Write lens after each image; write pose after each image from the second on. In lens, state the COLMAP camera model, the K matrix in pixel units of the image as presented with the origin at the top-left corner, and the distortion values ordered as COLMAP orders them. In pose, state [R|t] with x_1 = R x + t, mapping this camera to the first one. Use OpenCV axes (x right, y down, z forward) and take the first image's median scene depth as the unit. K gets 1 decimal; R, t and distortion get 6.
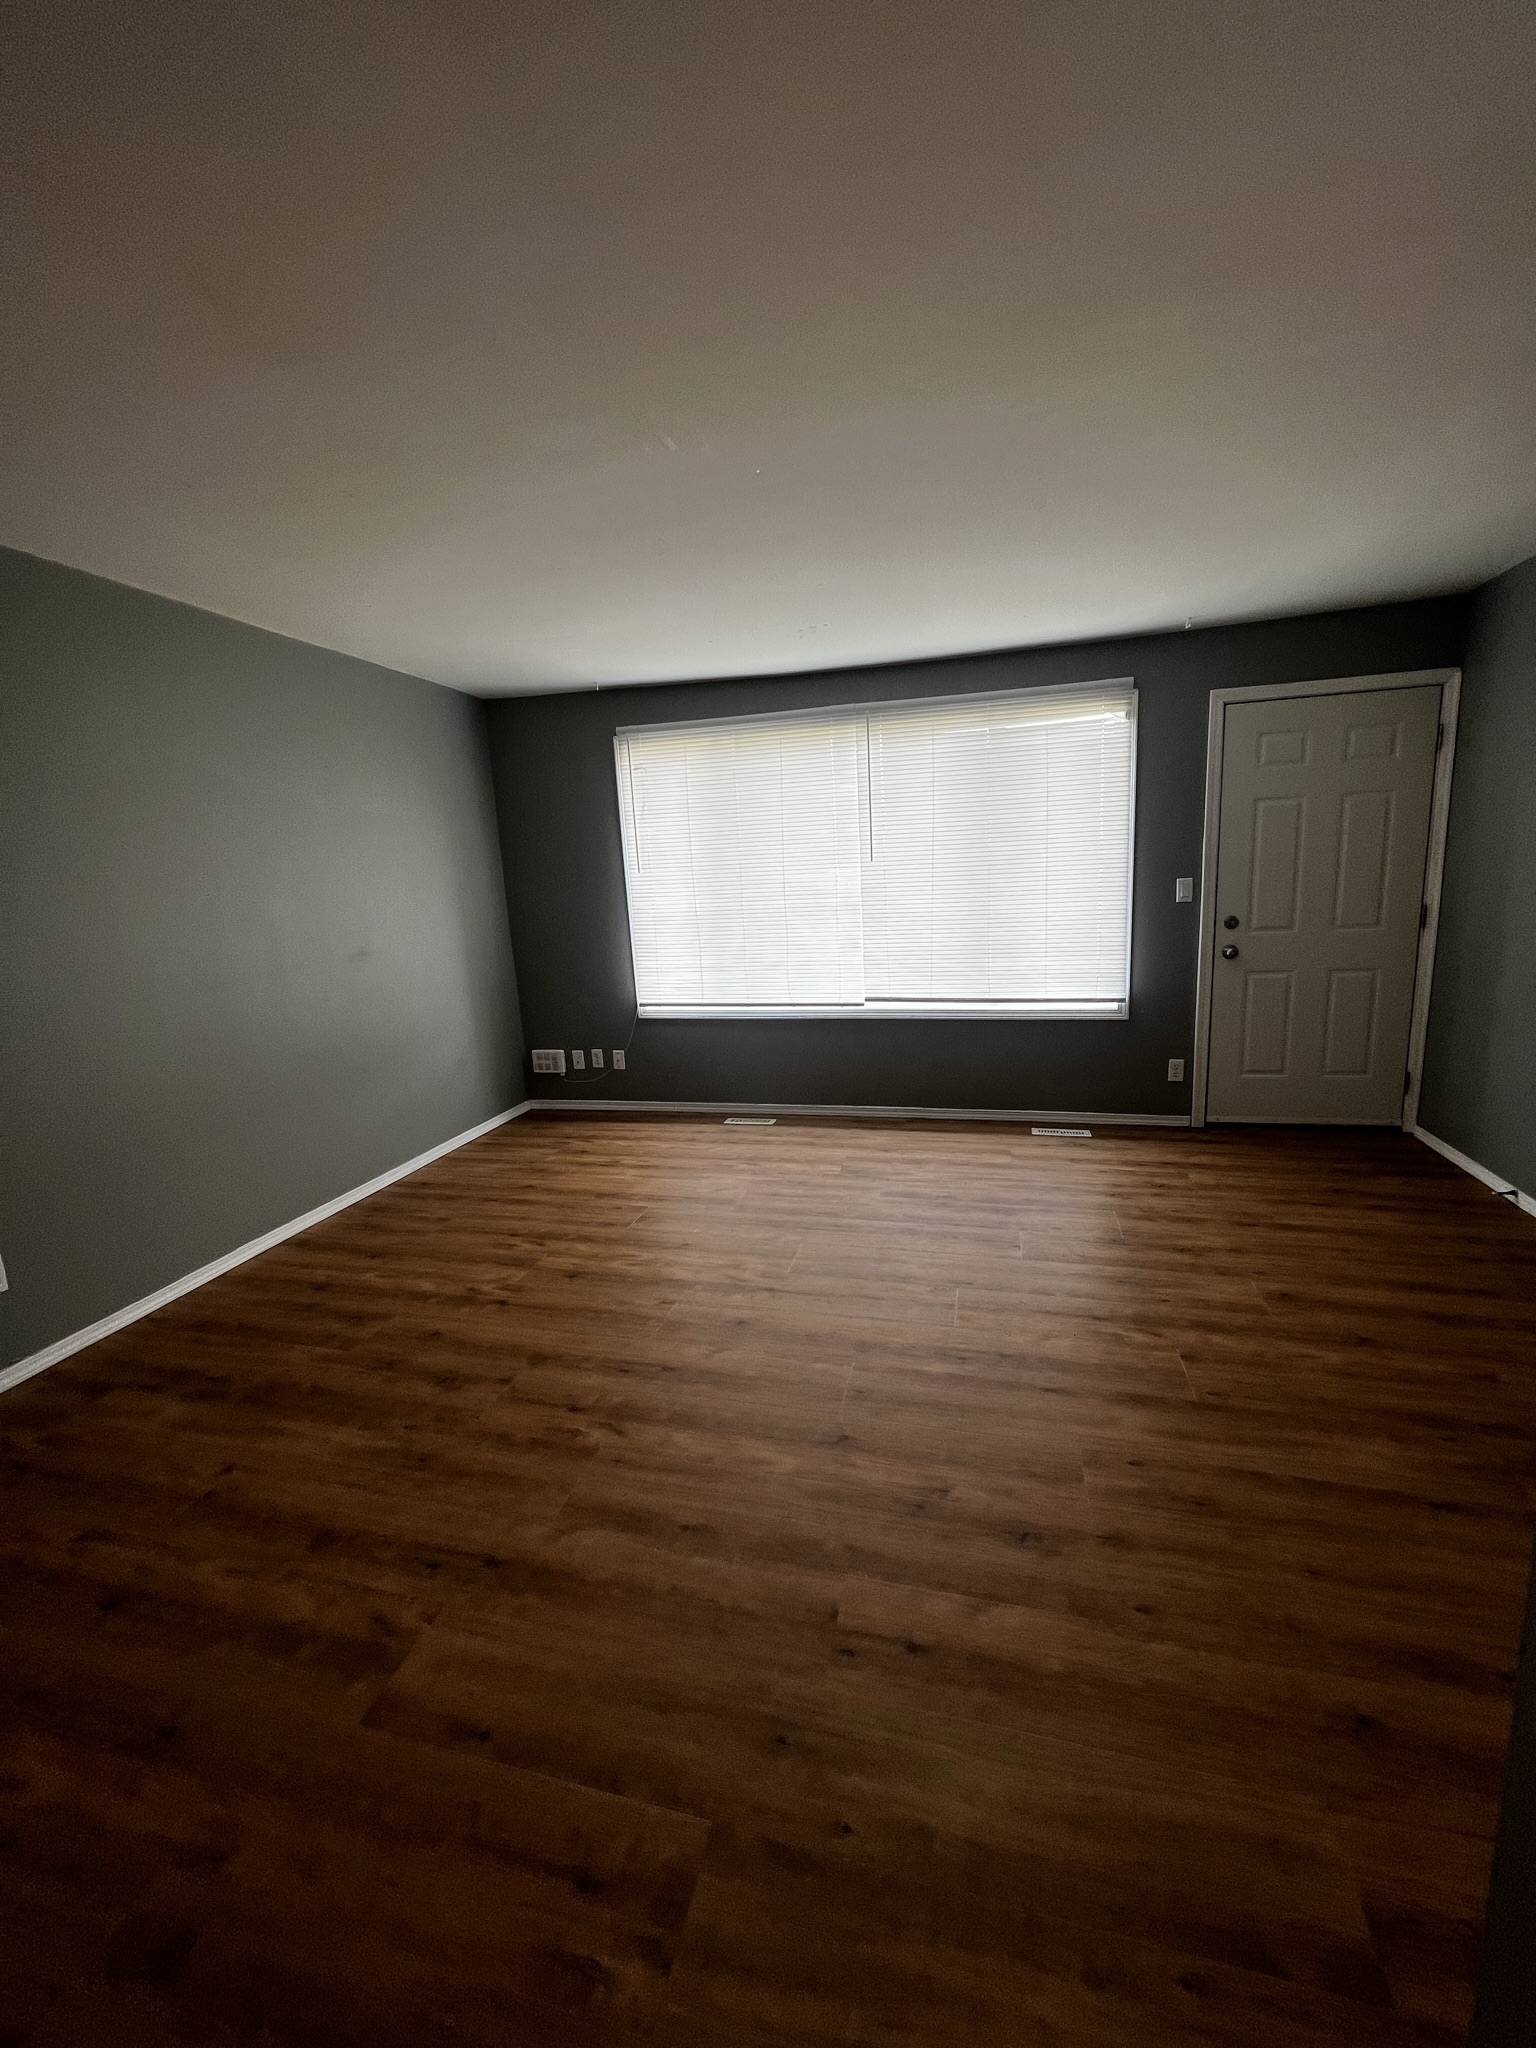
lens RADIAL K [[820.1, 0, 768.0], [0, 820.1, 1024.0], [0, 0, 1]] dist [0.000963, 0.000158]
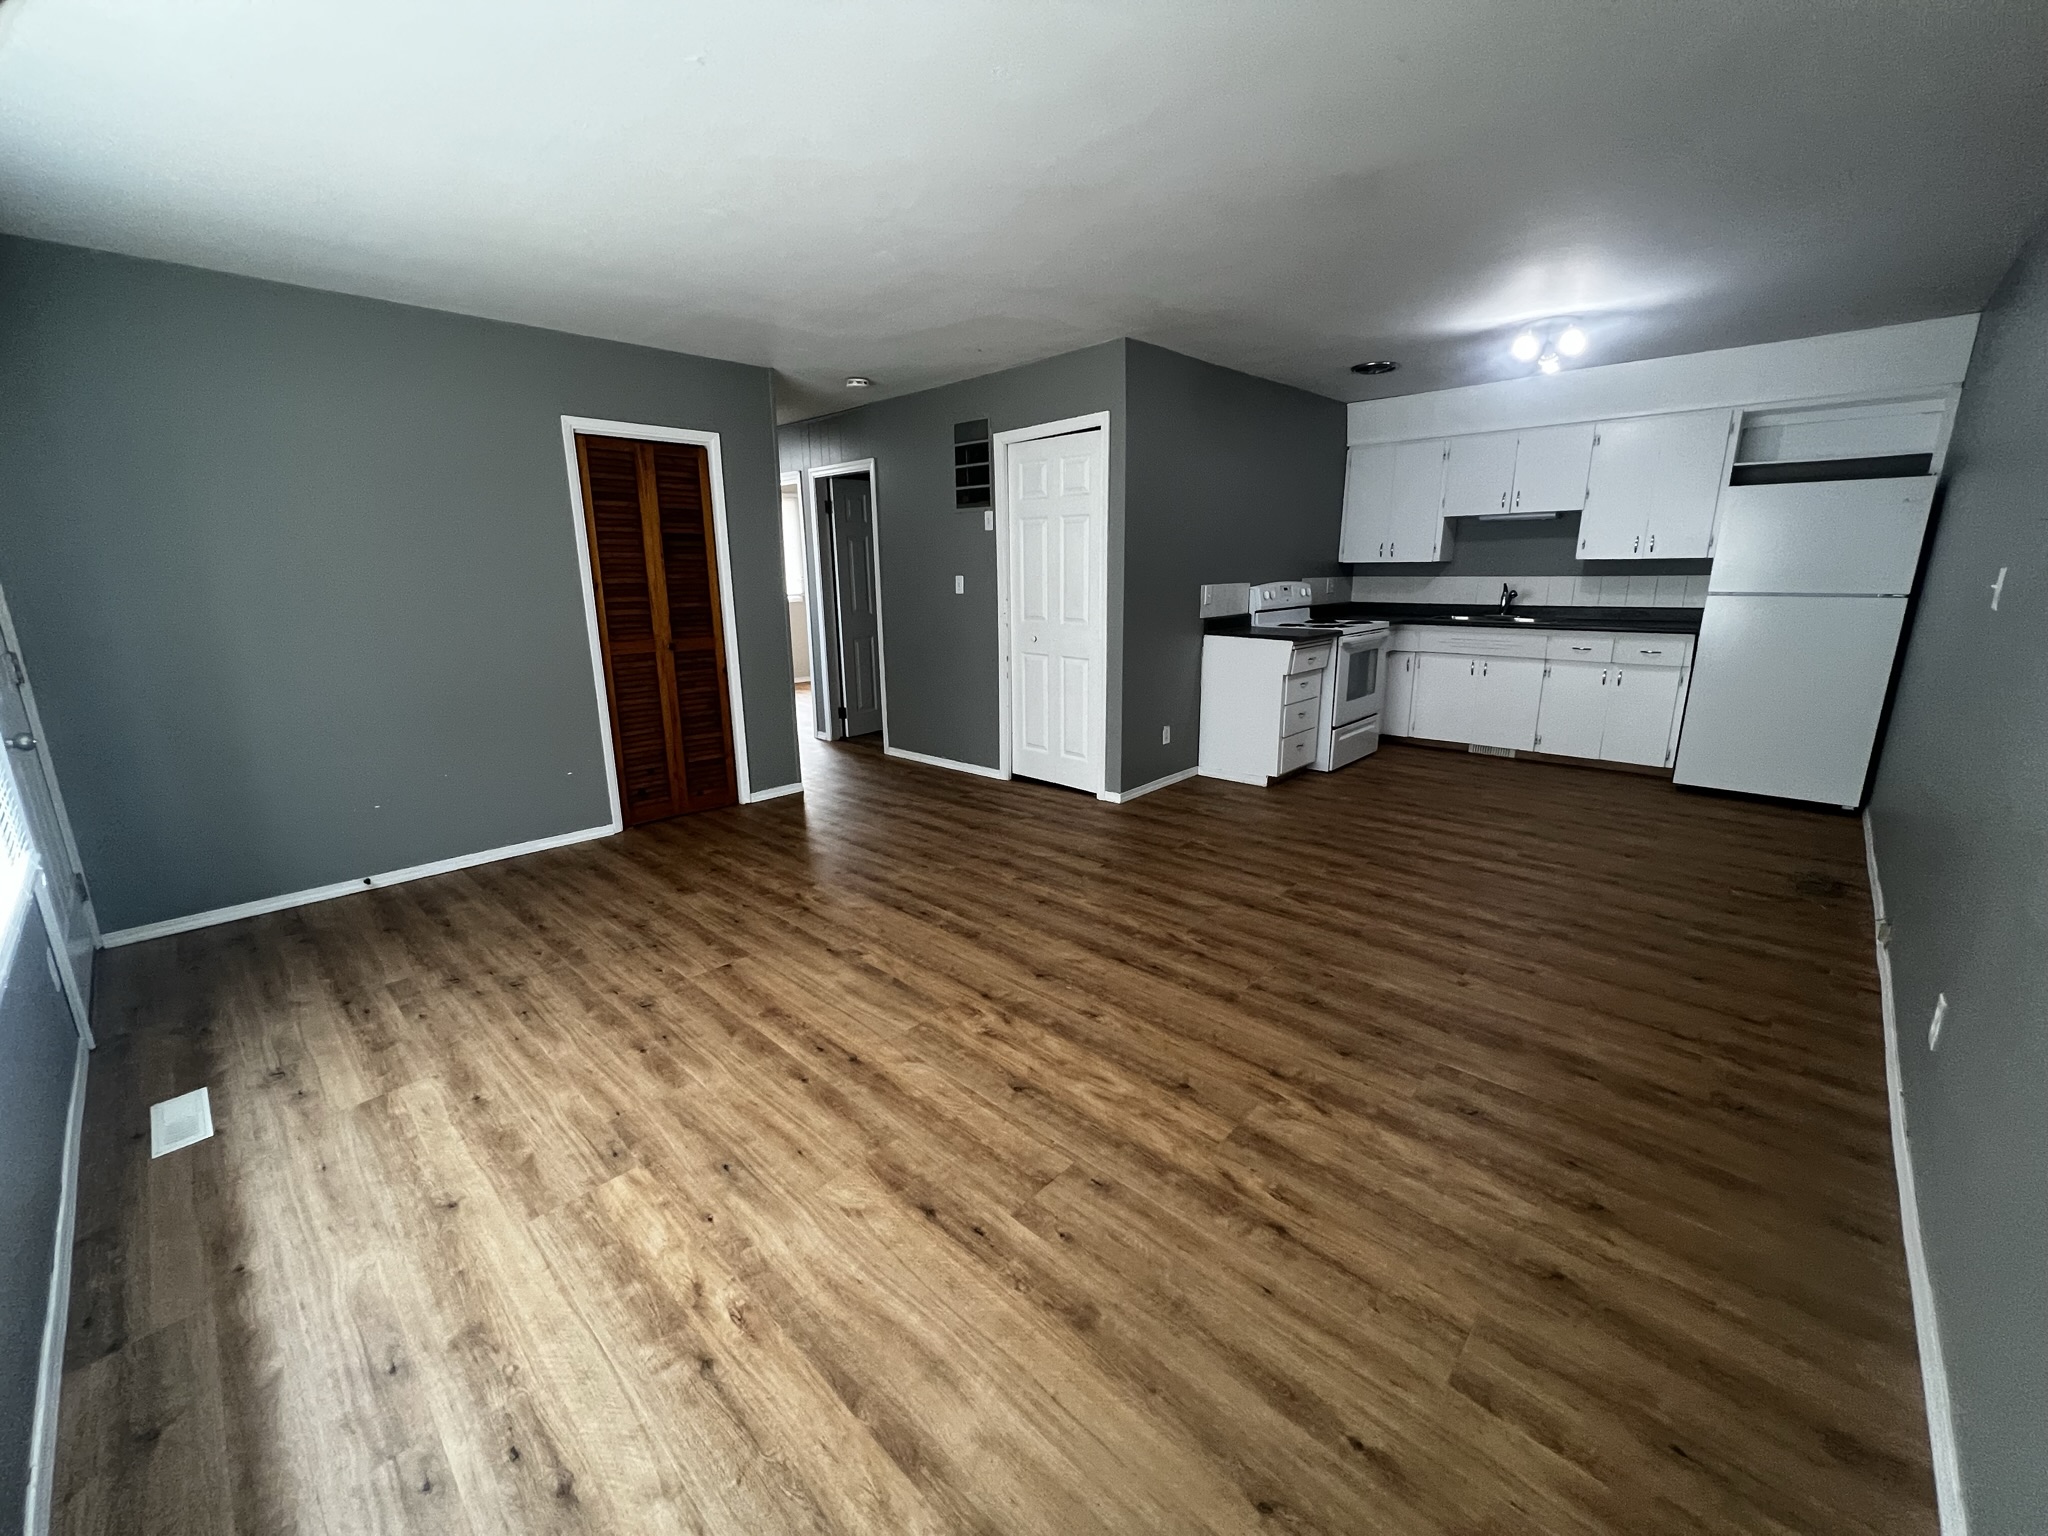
lens RADIAL K [[820.1, 0, 1024.0], [0, 820.1, 768.0], [0, 0, 1]] dist [0.000963, 0.000158]
pose [[-0.877432, -0.061793, 0.475704, -0.436026], [0.139972, 0.915533, 0.377104, -0.249071], [-0.458825, 0.397468, -0.794669, 1.505987]]
